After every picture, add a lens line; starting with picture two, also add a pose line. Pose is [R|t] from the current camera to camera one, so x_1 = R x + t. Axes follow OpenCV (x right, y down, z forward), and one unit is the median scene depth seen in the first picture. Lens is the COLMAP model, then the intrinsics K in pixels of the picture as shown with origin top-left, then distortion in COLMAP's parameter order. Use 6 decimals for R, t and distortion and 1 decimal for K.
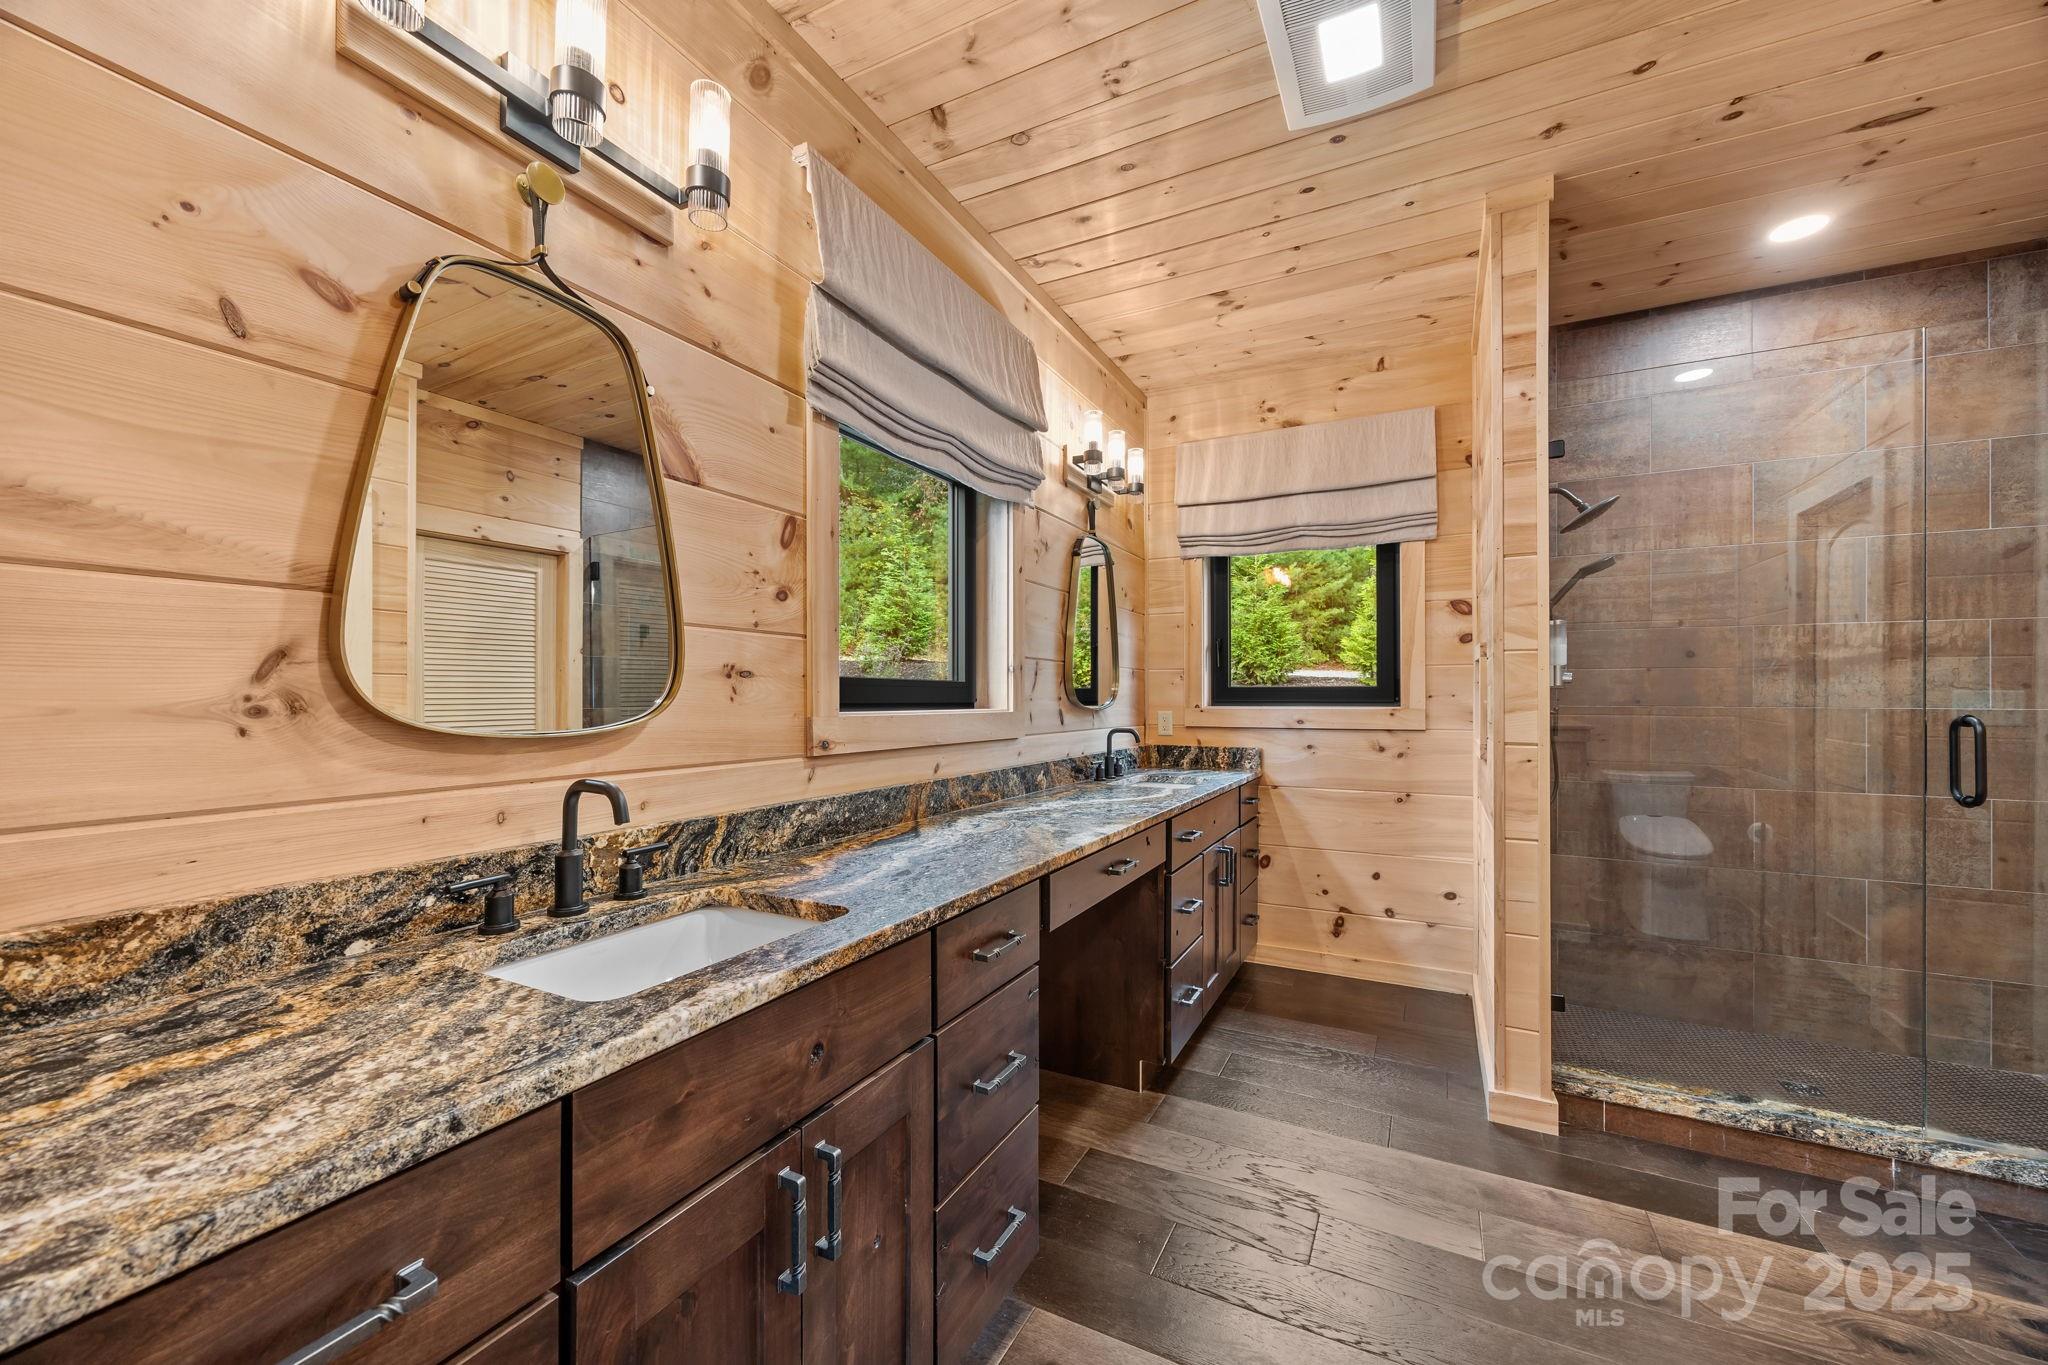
lens RADIAL K [[791.0, 0, 1024.2], [0, 791.0, 687.0], [0, 0, 1]] dist [0.001178, 0.000132]
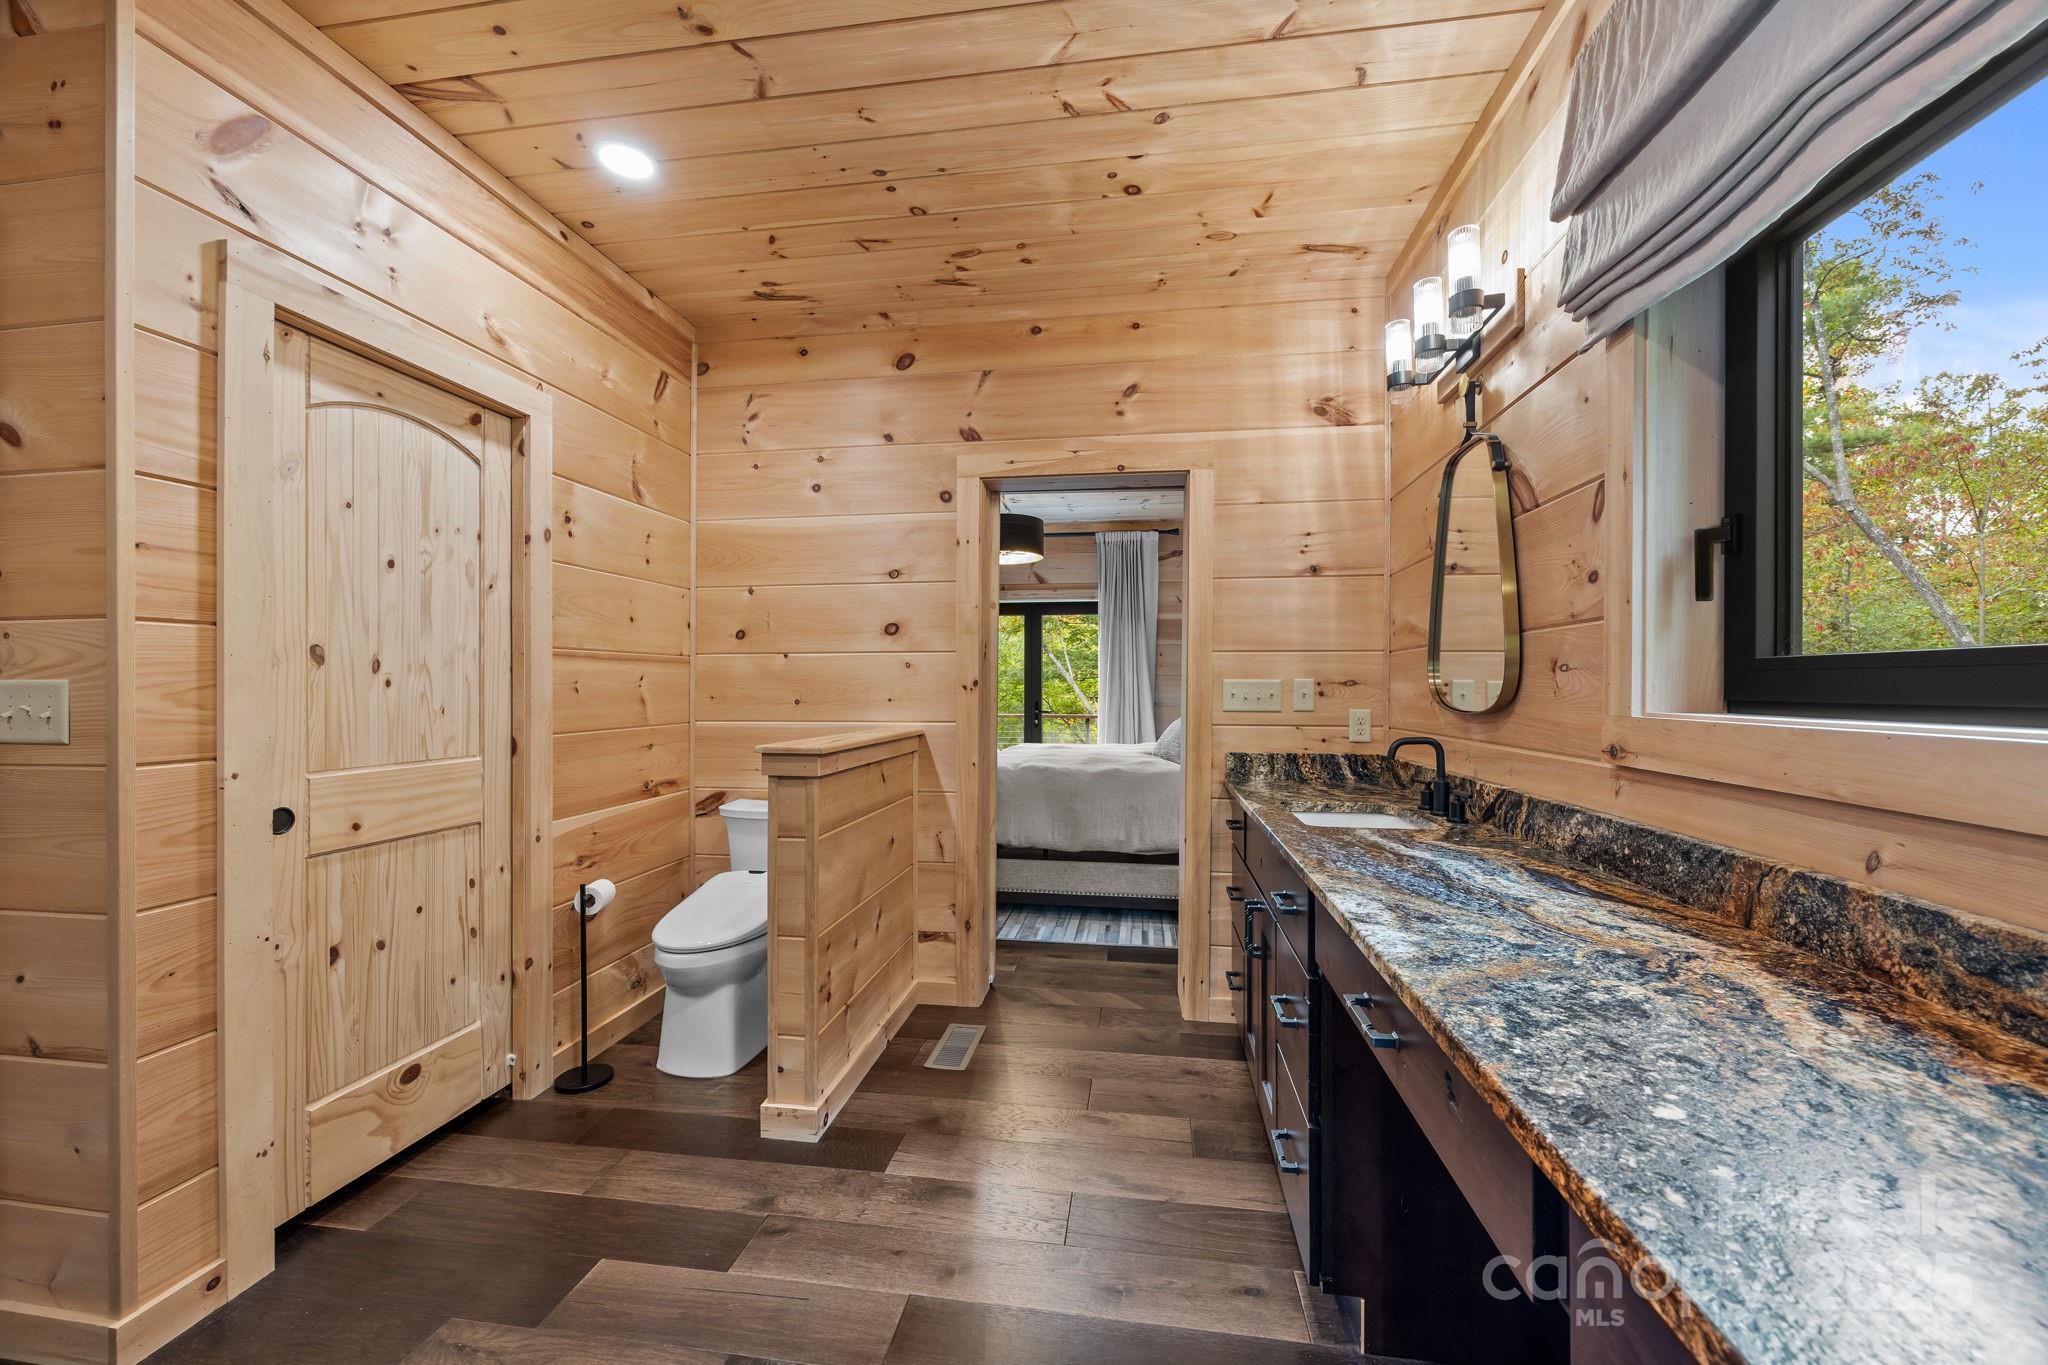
lens RADIAL K [[791.0, 0, 1025.3], [0, 791.0, 691.7], [0, 0, 1]] dist [0.001178, 0.000132]
pose [[-0.945718, -0.003905, -0.324965, 0.567538], [-0.001798, 0.999975, -0.006783, 0.022155], [0.324984, -0.005830, -0.945702, 1.594431]]
